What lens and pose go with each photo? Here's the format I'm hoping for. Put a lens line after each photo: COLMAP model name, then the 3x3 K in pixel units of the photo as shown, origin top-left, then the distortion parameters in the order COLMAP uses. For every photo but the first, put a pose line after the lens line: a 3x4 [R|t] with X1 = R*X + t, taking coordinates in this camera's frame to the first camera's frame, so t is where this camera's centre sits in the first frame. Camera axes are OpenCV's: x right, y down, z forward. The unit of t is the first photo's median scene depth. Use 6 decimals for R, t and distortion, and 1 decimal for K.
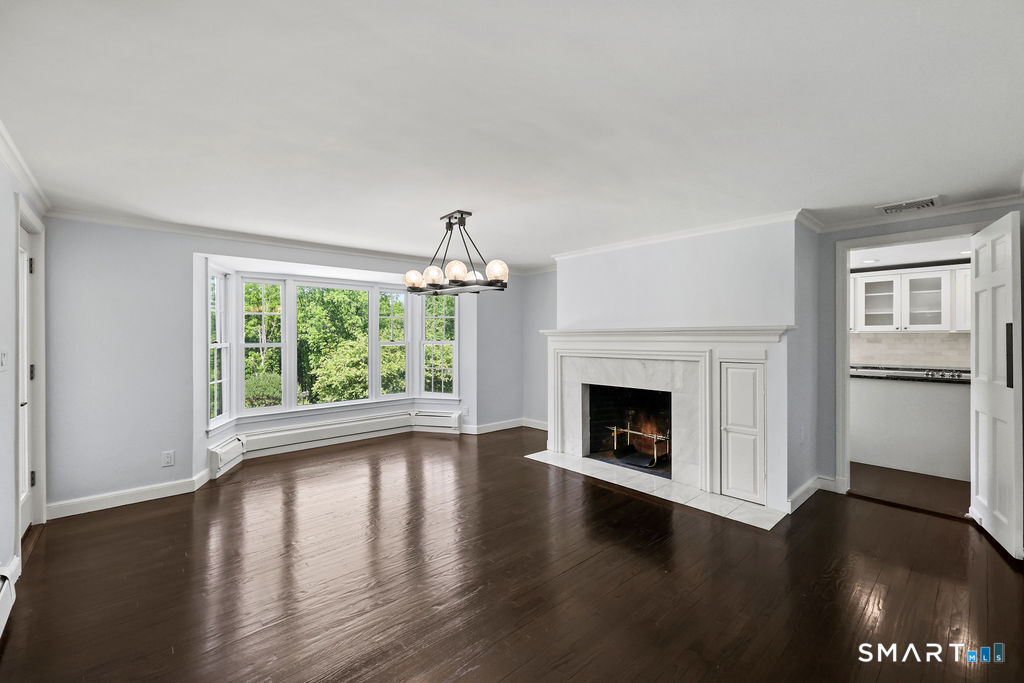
lens RADIAL K [[420.2, 0, 508.5], [0, 420.2, 336.9], [0, 0, 1]] dist [-0.001080, 0.000068]
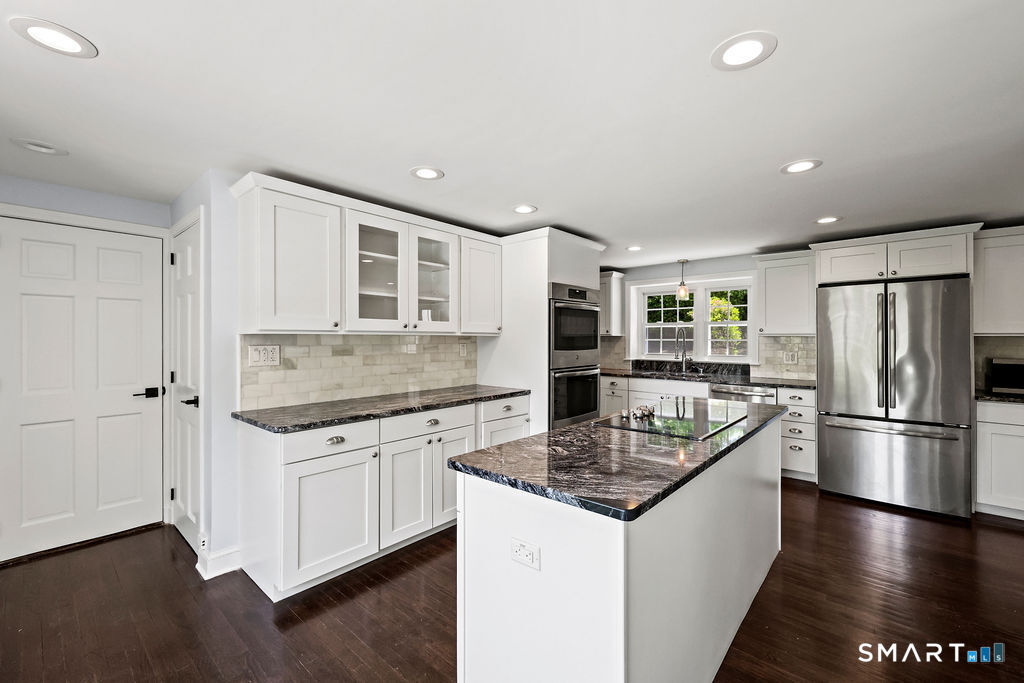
lens RADIAL K [[420.2, 0, 517.7], [0, 420.2, 341.5], [0, 0, 1]] dist [-0.001080, 0.000068]
pose [[-0.130223, 0.000636, 0.991485, 0.111156], [0.004146, 0.999991, -0.000096, -0.000216], [-0.991476, 0.004098, -0.130224, 0.262430]]
